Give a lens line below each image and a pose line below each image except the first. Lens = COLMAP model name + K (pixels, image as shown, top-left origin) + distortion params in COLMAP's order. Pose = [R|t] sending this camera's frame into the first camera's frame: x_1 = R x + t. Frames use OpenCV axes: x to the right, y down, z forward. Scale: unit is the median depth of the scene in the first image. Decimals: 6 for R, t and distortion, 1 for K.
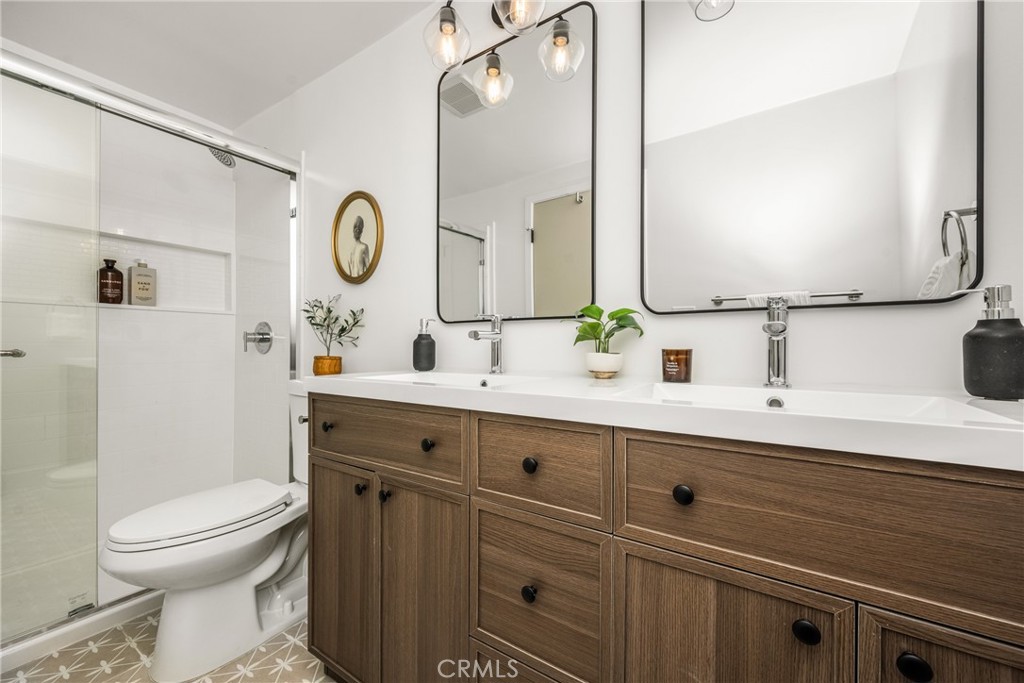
lens RADIAL K [[409.5, 0, 511.1], [0, 409.5, 346.3], [0, 0, 1]] dist [0.008995, 0.000228]
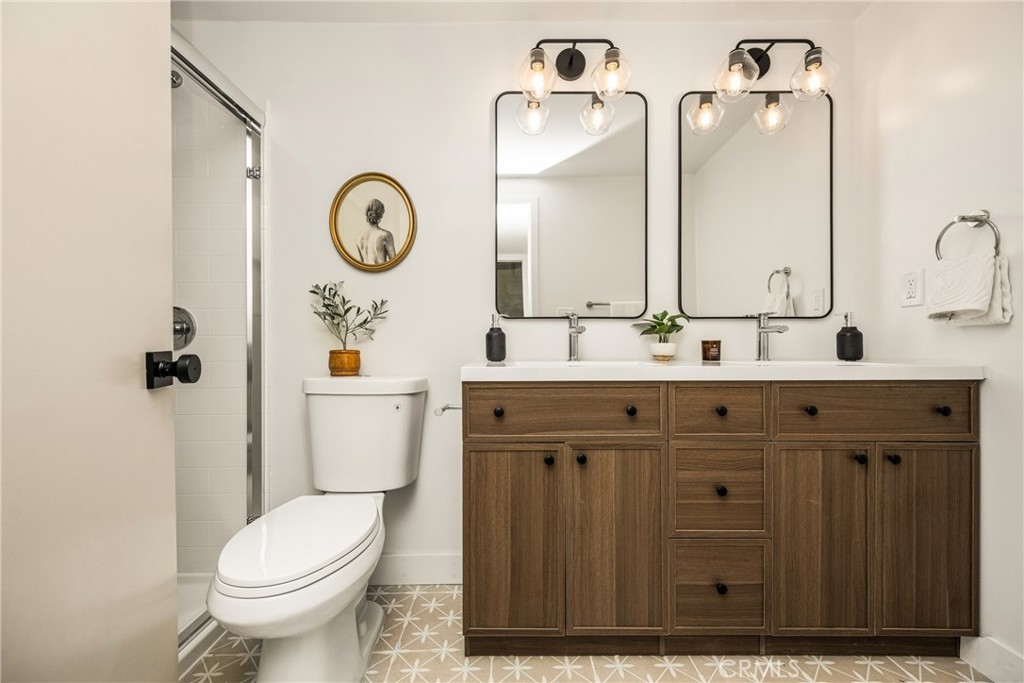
lens RADIAL K [[409.5, 0, 510.3], [0, 409.5, 342.5], [0, 0, 1]] dist [0.008995, 0.000228]
pose [[0.821187, 0.001213, 0.570658, -1.127878], [0.001595, 0.999989, -0.004420, 0.020283], [-0.570657, 0.004539, 0.821176, 0.109563]]
